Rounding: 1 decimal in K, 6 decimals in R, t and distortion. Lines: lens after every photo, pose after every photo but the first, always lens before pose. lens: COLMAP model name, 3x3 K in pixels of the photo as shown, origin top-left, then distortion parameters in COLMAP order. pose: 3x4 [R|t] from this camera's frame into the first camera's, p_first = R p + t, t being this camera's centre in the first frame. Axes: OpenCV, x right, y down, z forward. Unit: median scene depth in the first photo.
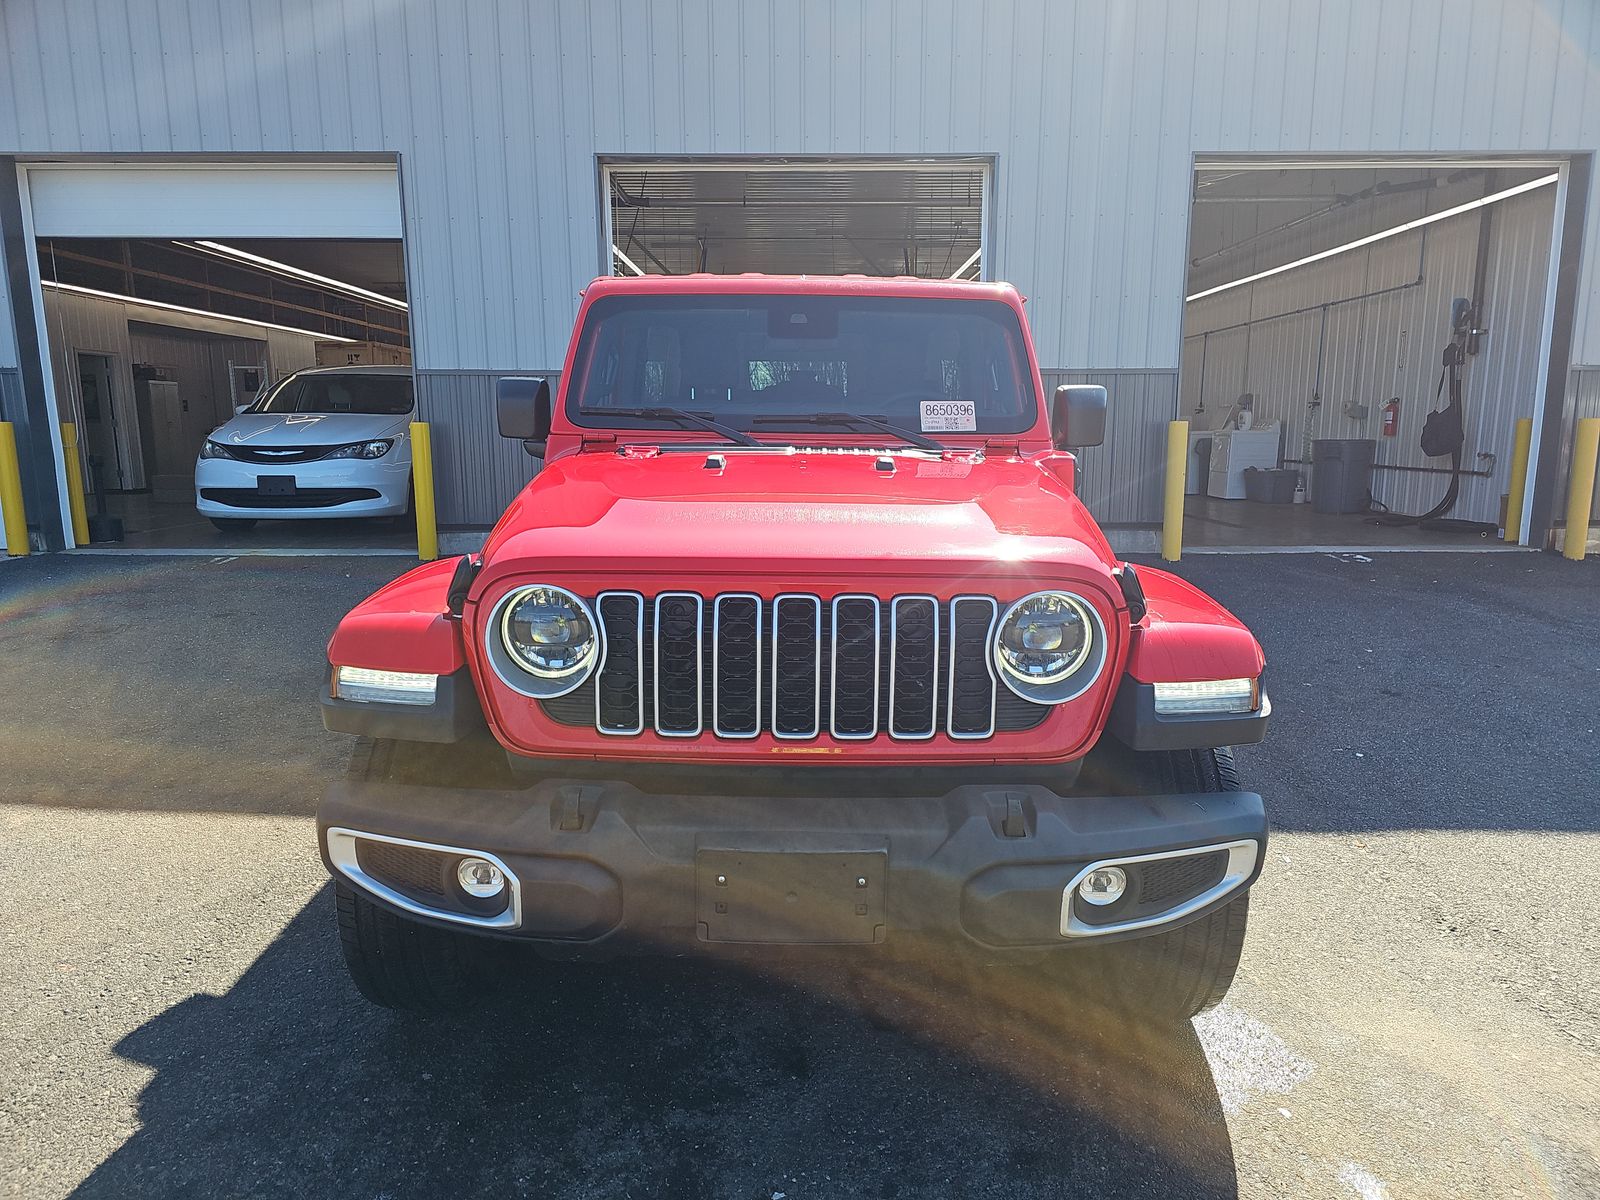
lens RADIAL K [[1083.8, 0, 810.7], [0, 1083.8, 622.5], [0, 0, 1]] dist [0.007174, 0.000466]
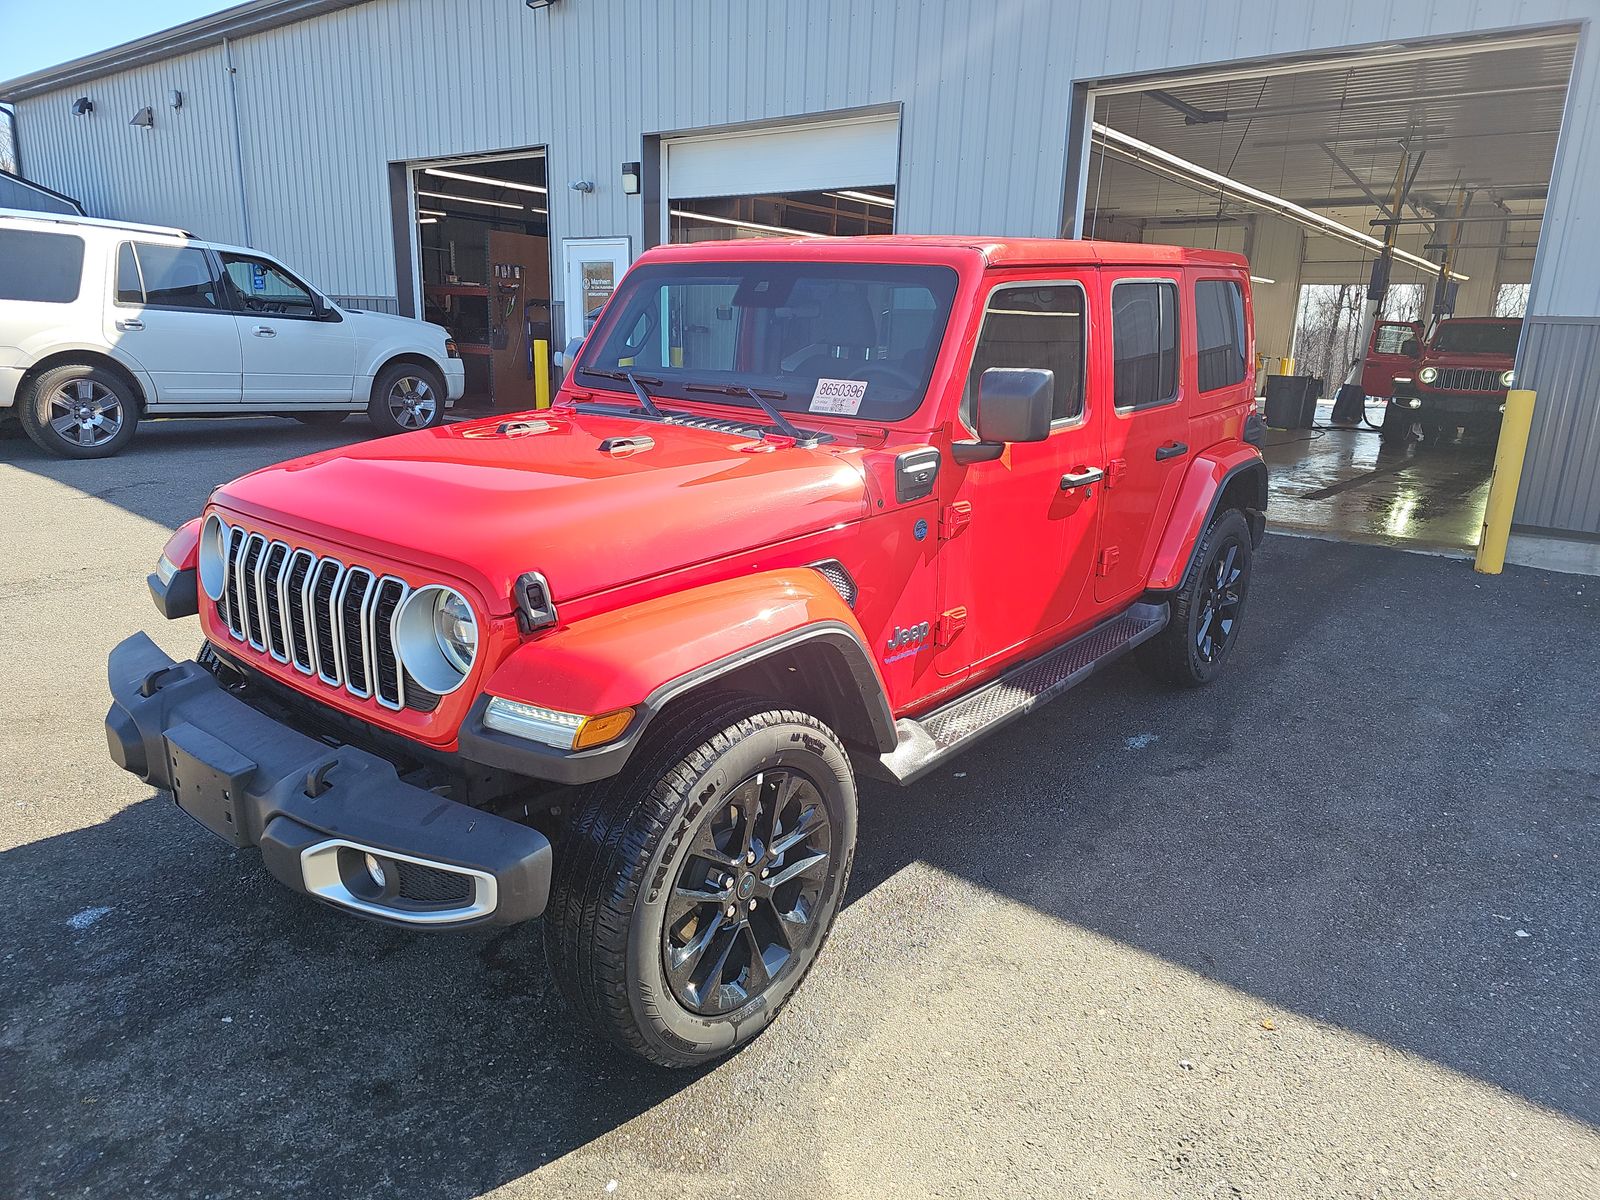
lens RADIAL K [[1120.9, 0, 800.0], [0, 1120.9, 600.0], [0, 0, 1]] dist [0.008684, -0.000500]
pose [[0.763526, 0.173209, -0.622114, 0.726636], [-0.147090, 0.984682, 0.093630, -0.104257], [0.628802, 0.020018, 0.777308, 0.237982]]
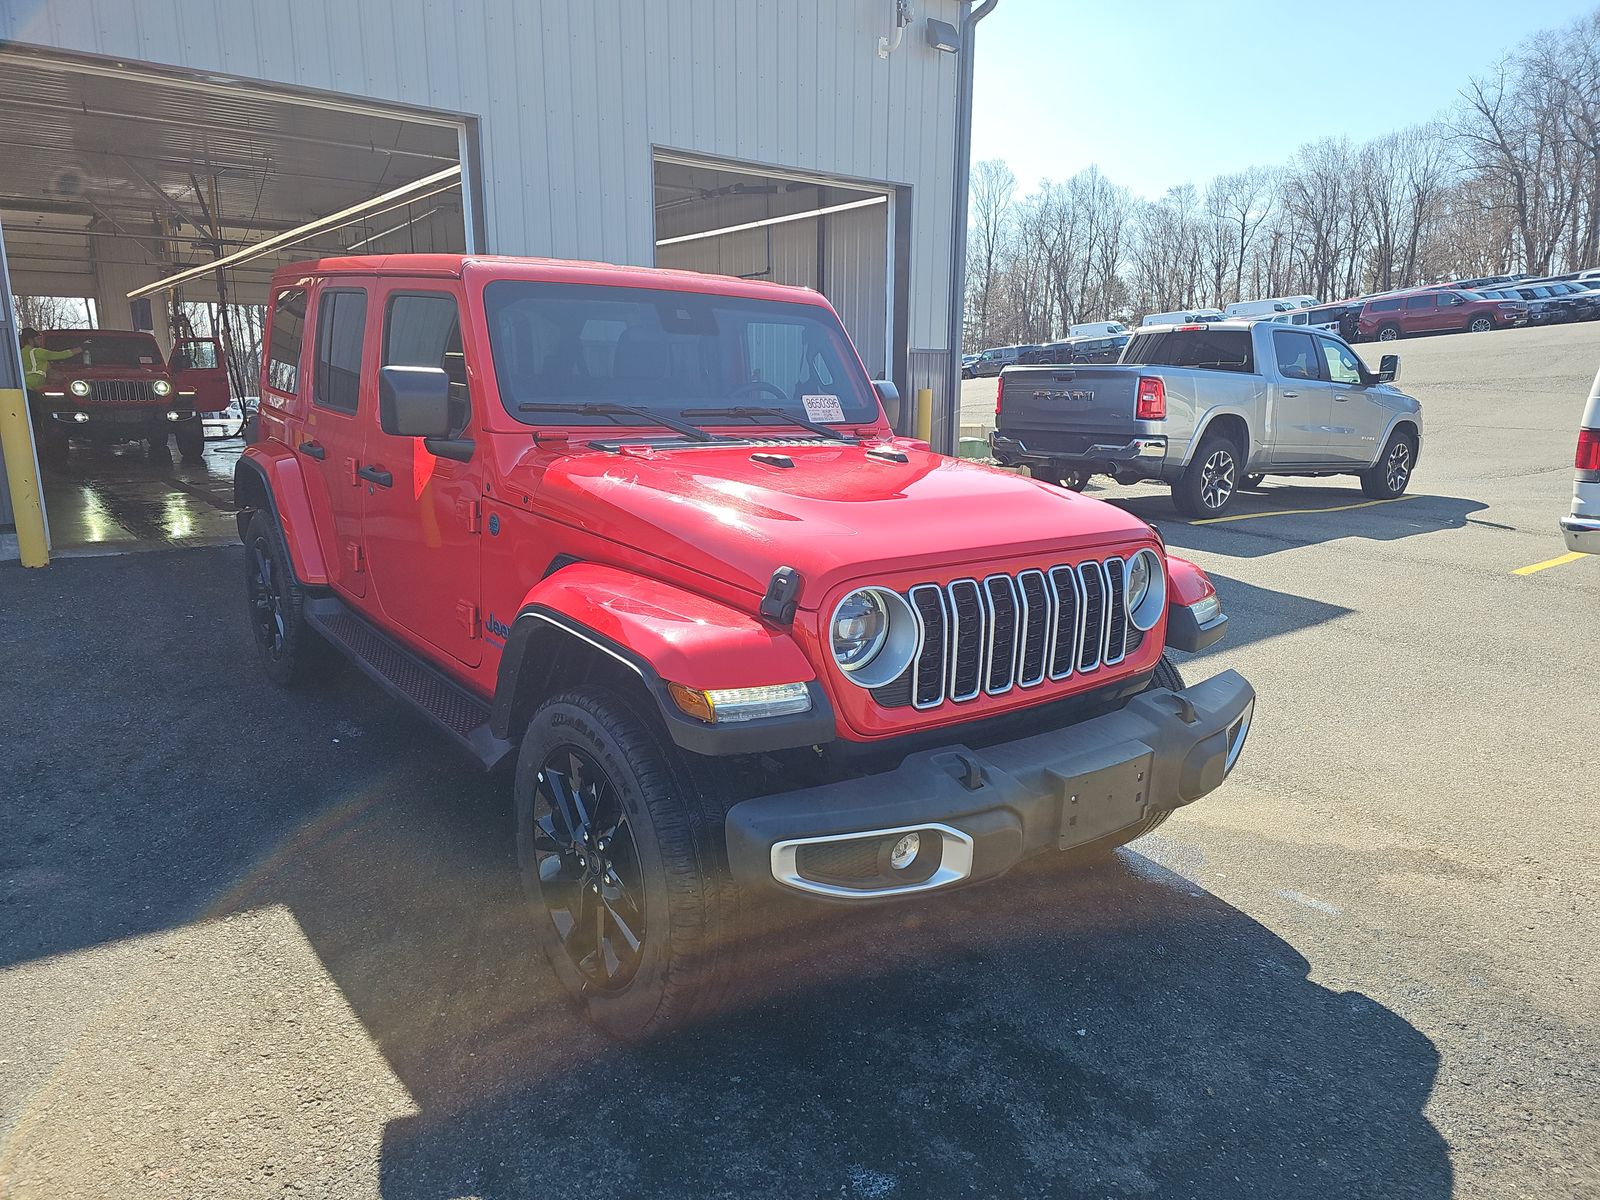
lens RADIAL K [[1083.8, 0, 810.7], [0, 1083.8, 622.5], [0, 0, 1]] dist [0.007174, 0.000466]
pose [[0.772471, -0.132030, 0.621173, -0.625615], [0.105488, 0.991237, 0.079504, -0.058345], [-0.626227, 0.004112, 0.779630, 0.113655]]
